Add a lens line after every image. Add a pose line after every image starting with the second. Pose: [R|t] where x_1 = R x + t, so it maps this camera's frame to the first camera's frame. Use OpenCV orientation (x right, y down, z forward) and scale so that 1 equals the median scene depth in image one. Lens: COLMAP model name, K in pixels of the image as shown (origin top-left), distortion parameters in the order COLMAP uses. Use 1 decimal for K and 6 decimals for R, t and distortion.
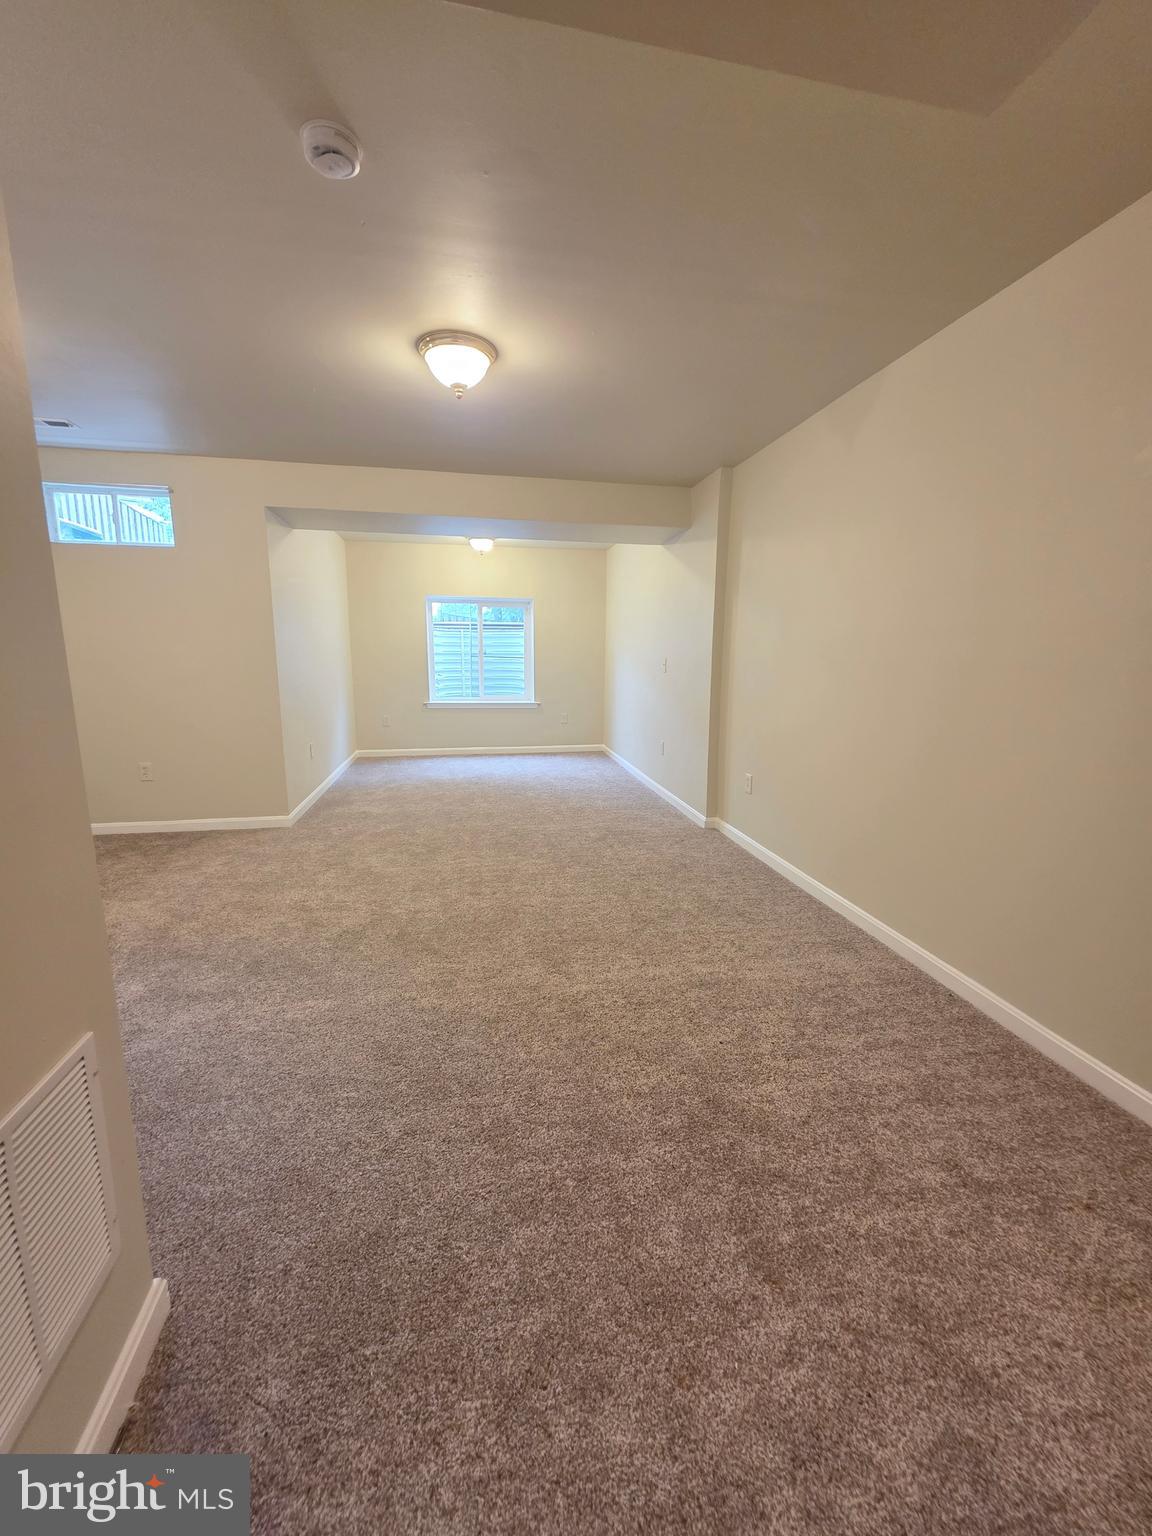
lens RADIAL K [[613.9, 0, 588.8], [0, 613.9, 765.2], [0, 0, 1]] dist [-0.001276, 0.000464]
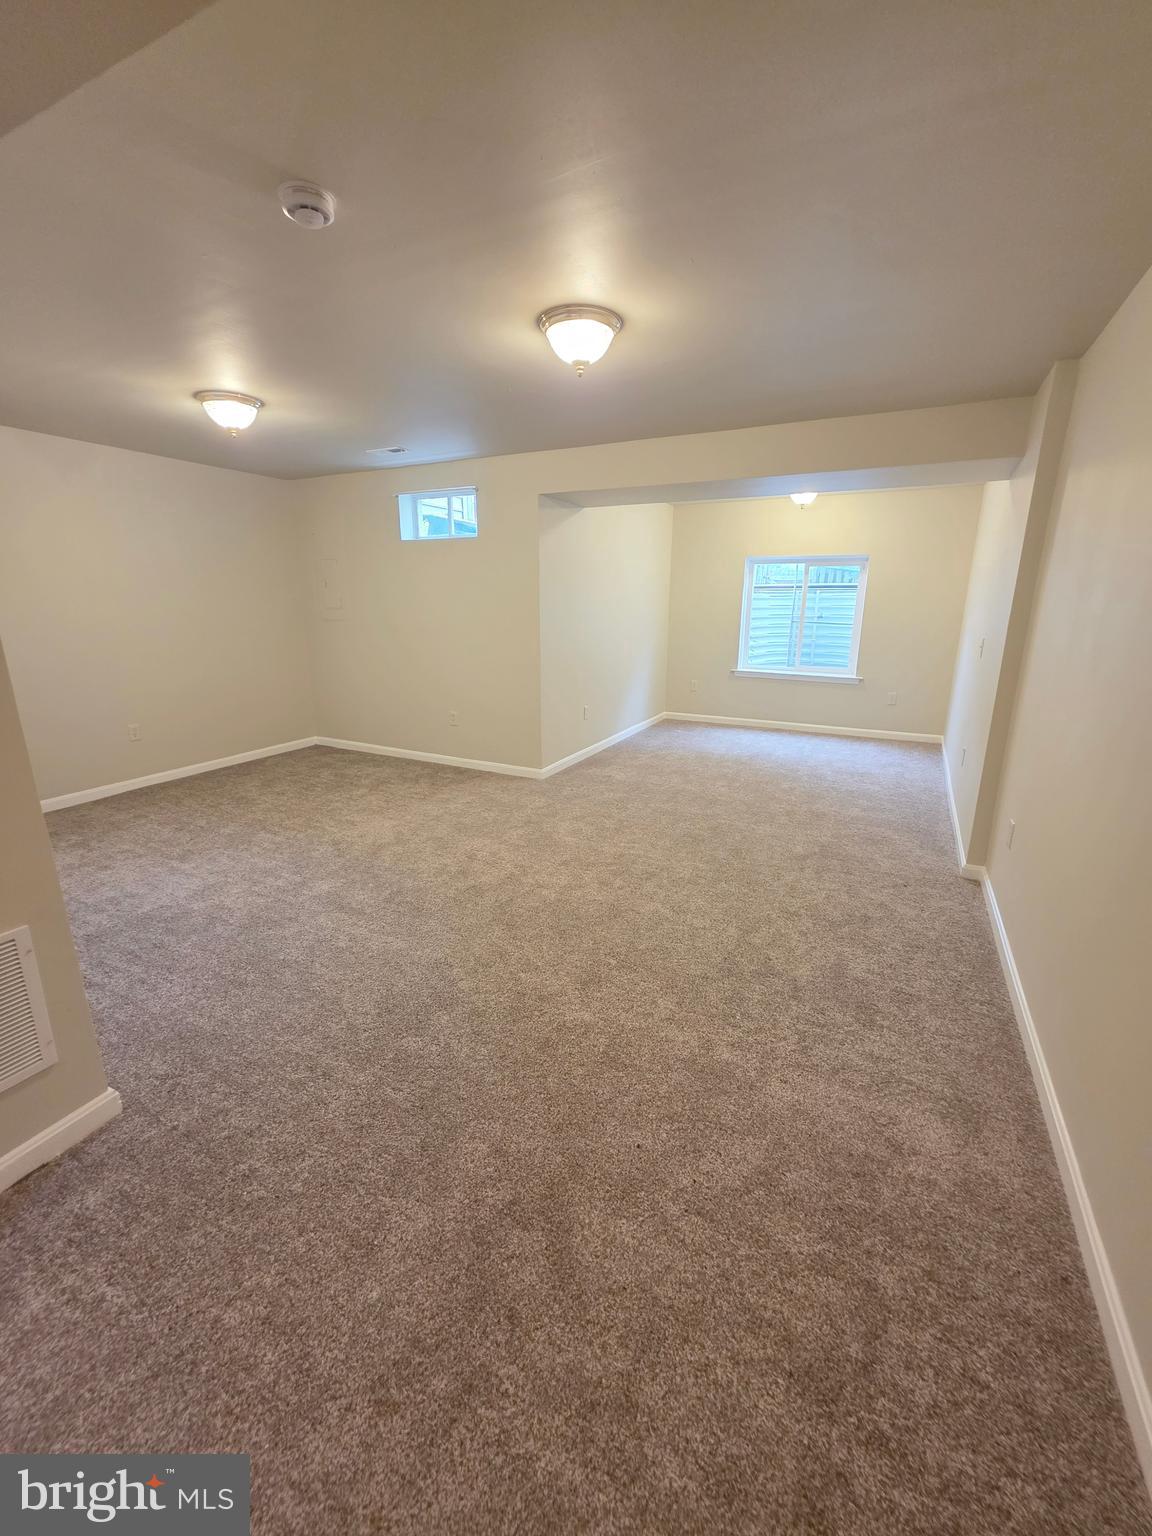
lens RADIAL K [[613.9, 0, 579.8], [0, 613.9, 768.8], [0, 0, 1]] dist [-0.001276, 0.000464]
pose [[0.786720, 0.162252, -0.595606, 0.309238], [-0.111169, 0.986304, 0.121843, -0.082556], [0.607218, -0.029643, 0.793982, 0.161896]]
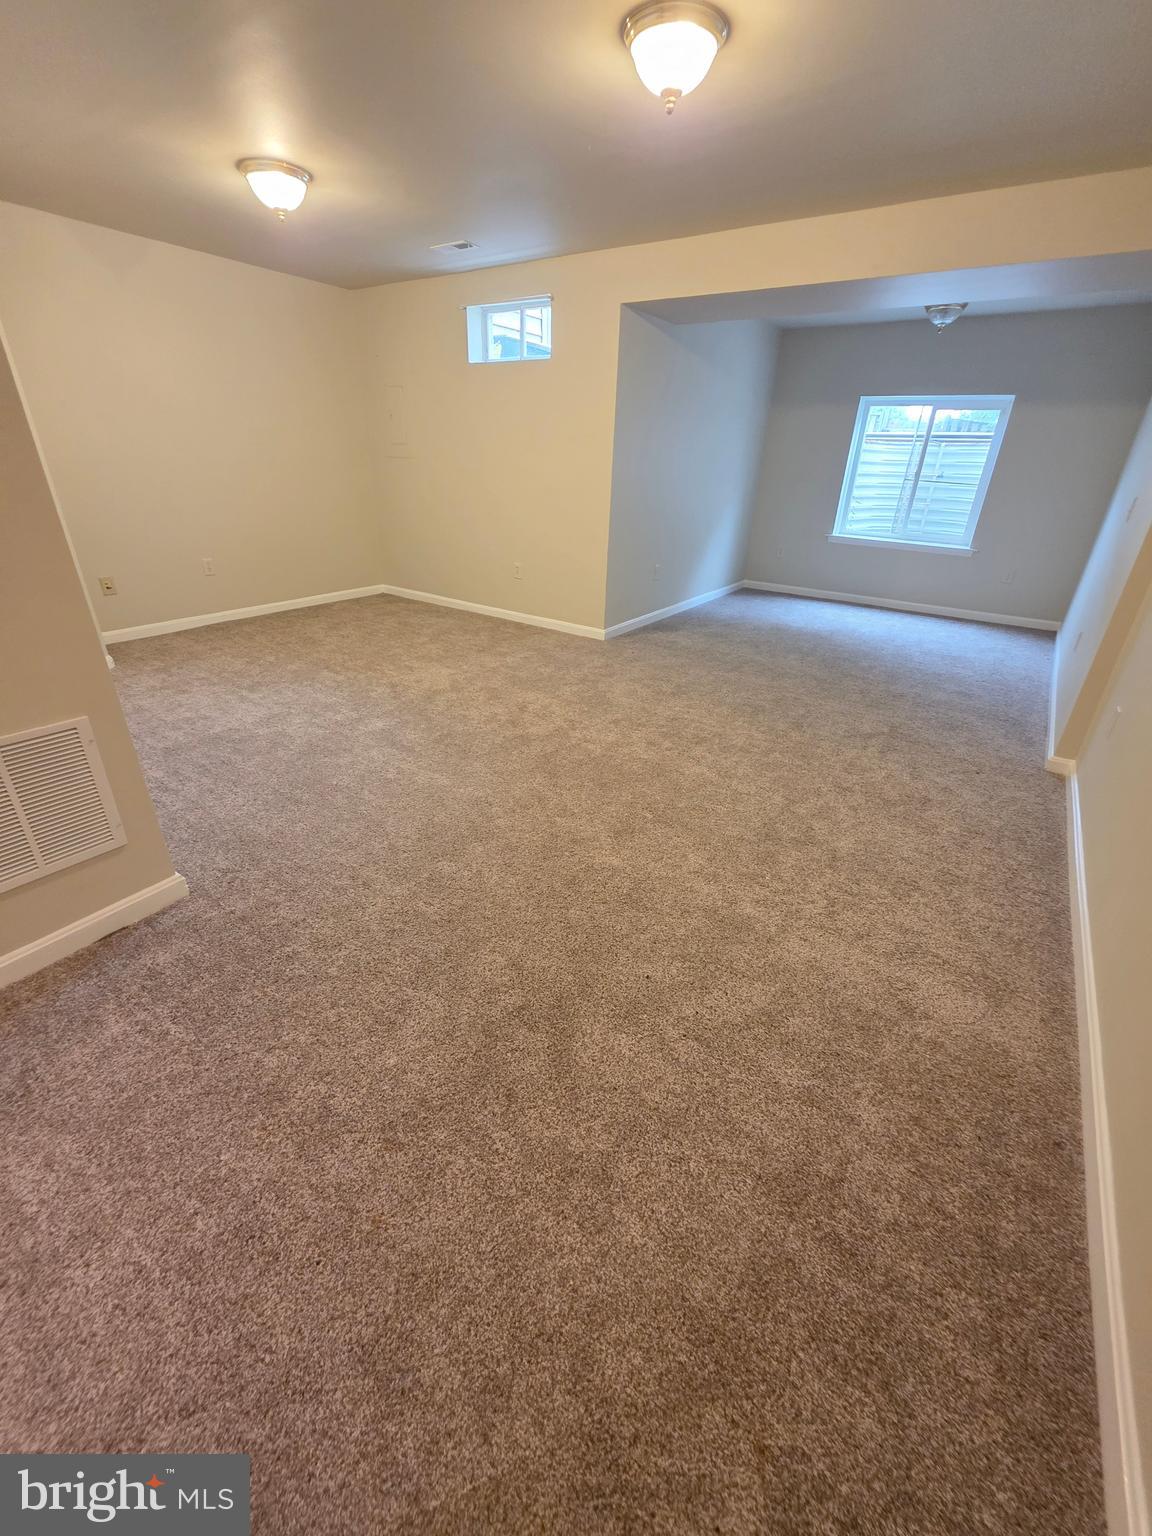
lens RADIAL K [[613.9, 0, 578.1], [0, 613.9, 770.9], [0, 0, 1]] dist [-0.001276, 0.000464]
pose [[0.696275, 0.342811, -0.630620, 0.324199], [-0.156089, 0.929866, 0.333145, -0.052620], [0.700598, -0.133528, 0.700951, 0.193642]]
